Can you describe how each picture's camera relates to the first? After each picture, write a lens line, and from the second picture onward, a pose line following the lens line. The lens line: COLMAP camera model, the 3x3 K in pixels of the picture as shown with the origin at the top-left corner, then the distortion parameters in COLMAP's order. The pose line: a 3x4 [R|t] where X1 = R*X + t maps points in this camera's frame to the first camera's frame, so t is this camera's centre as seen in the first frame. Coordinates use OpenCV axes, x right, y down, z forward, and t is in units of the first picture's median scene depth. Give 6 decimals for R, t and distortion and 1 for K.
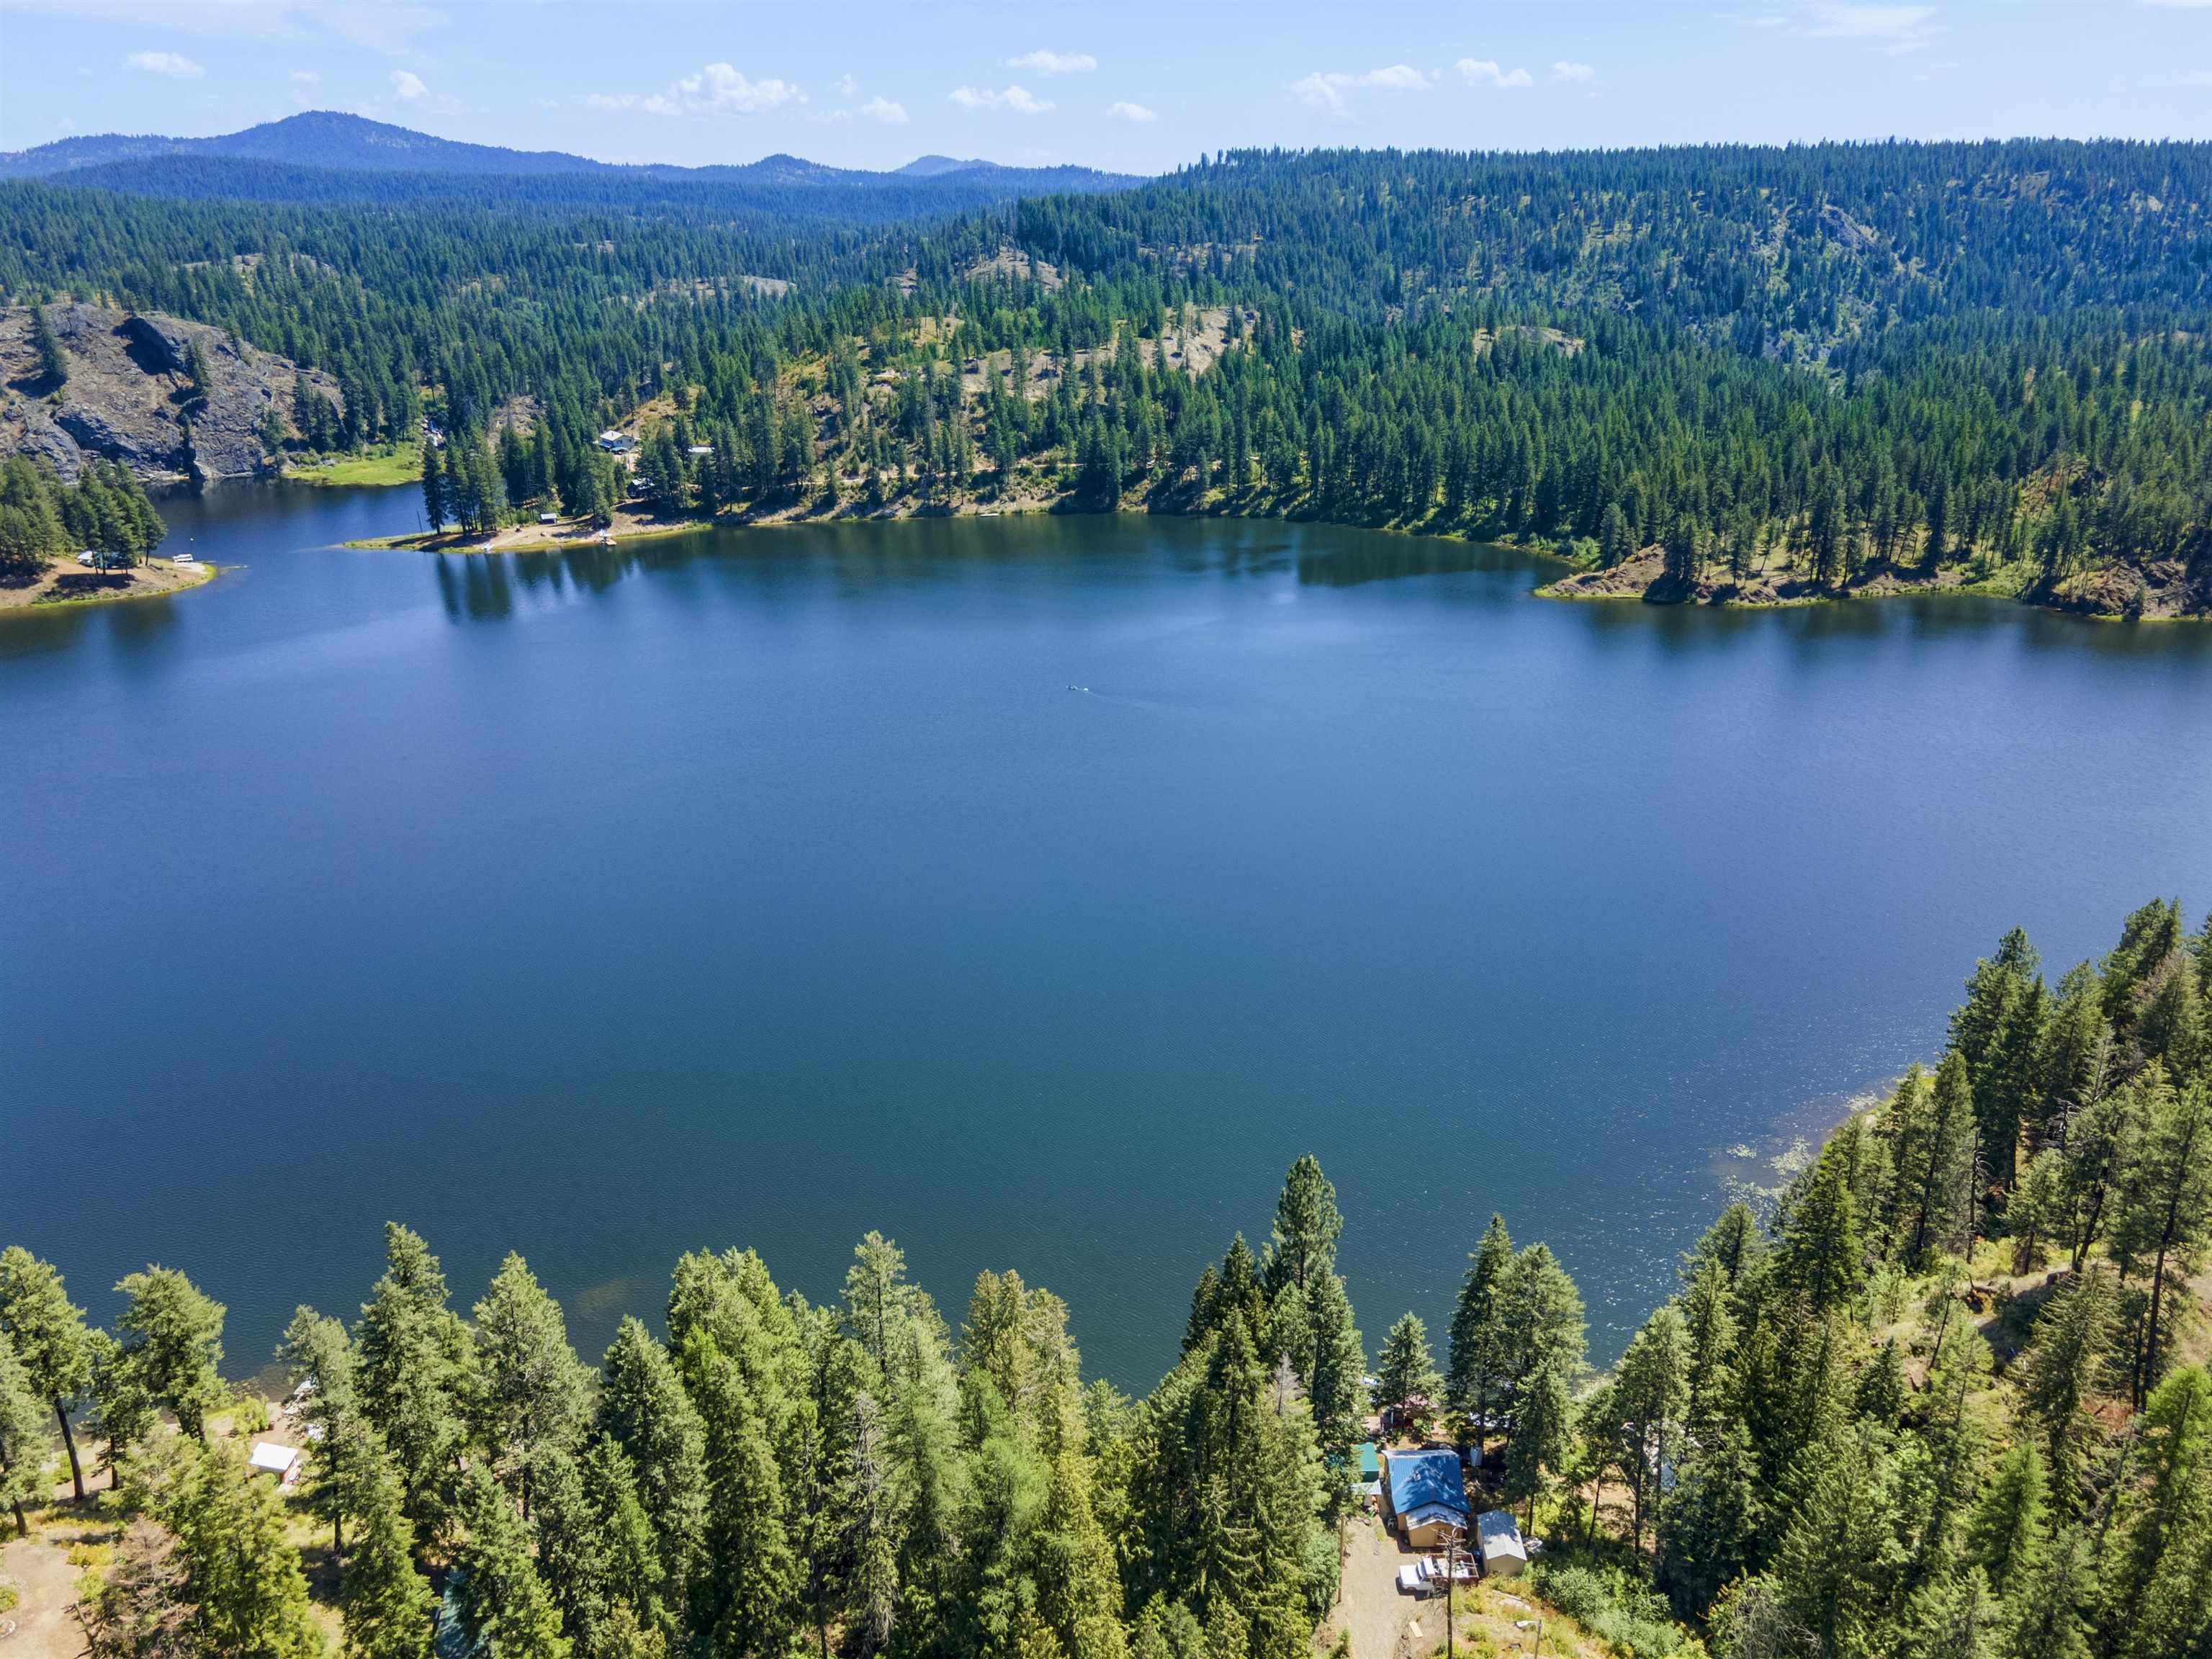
lens RADIAL K [[1613.3, 0, 1106.0], [0, 1613.3, 829.5], [0, 0, 1]] dist [0.031198, -0.005790]
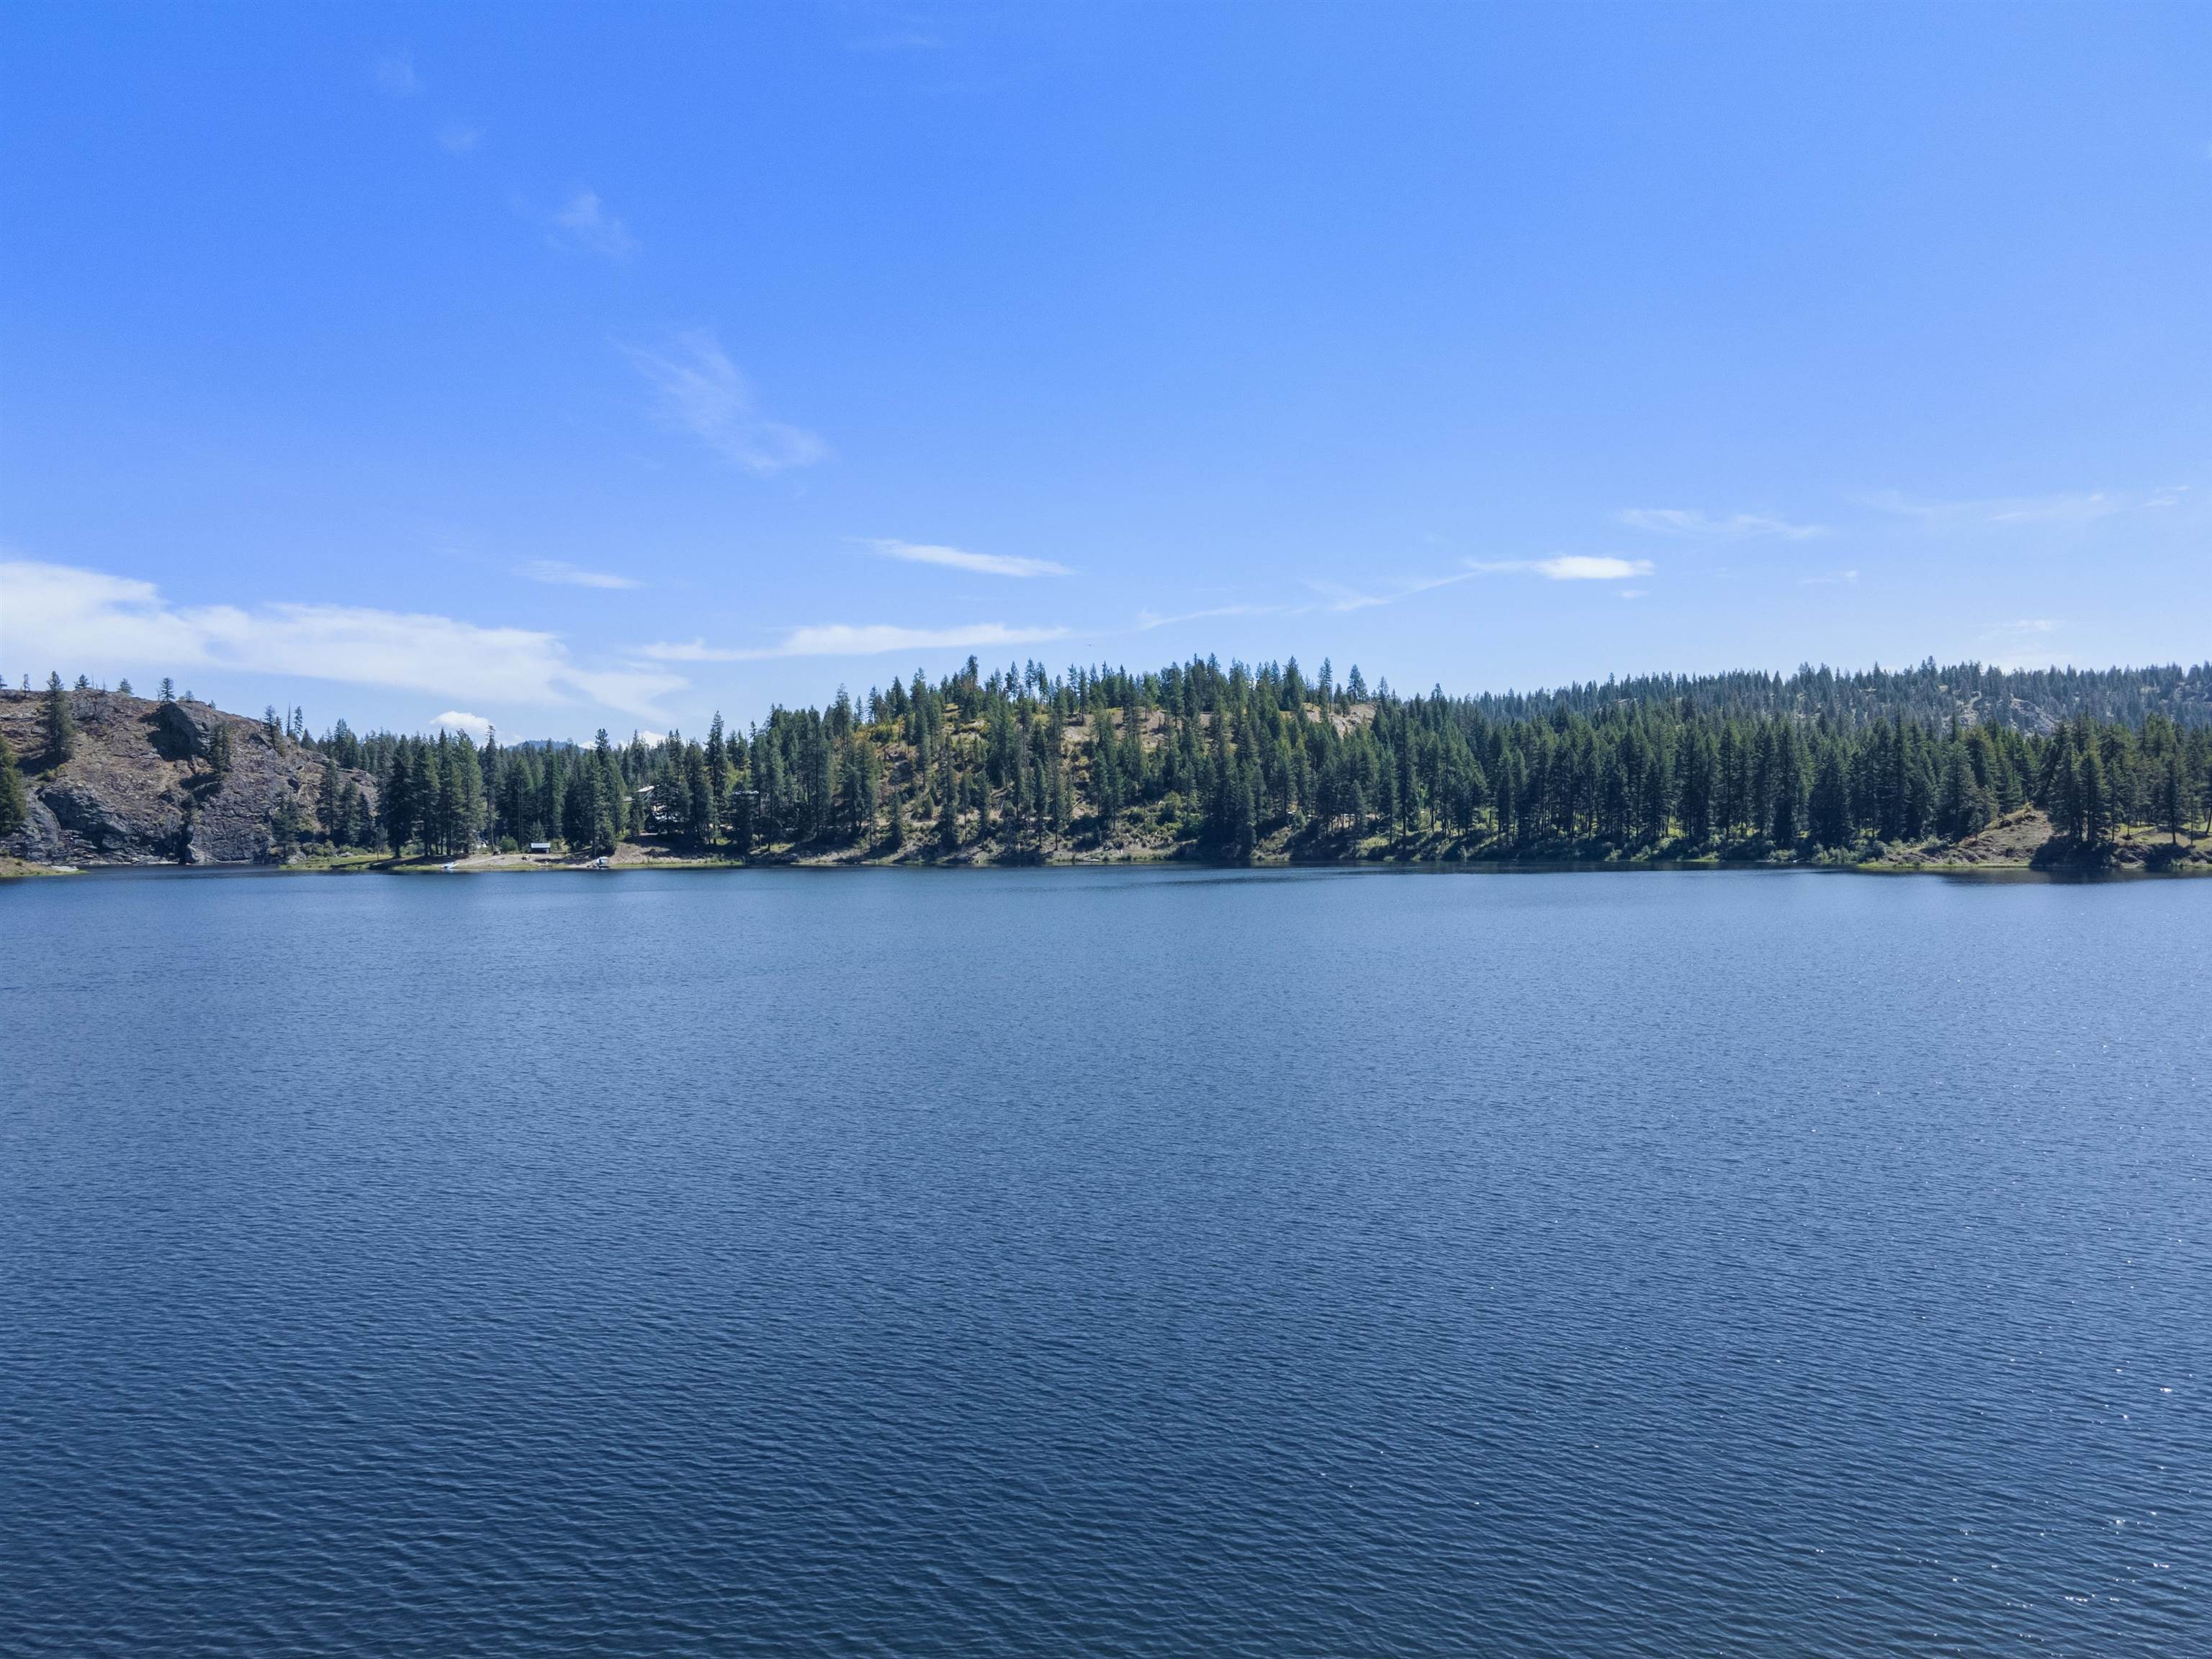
lens RADIAL K [[1549.2, 0, 1094.5], [0, 1549.2, 854.9], [0, 0, 1]] dist [0.041172, 0.004282]
pose [[0.994767, -0.017665, -0.100632, 0.007071], [-0.022119, 0.924348, -0.380908, 0.091627], [0.099748, 0.381141, 0.919120, 0.291009]]
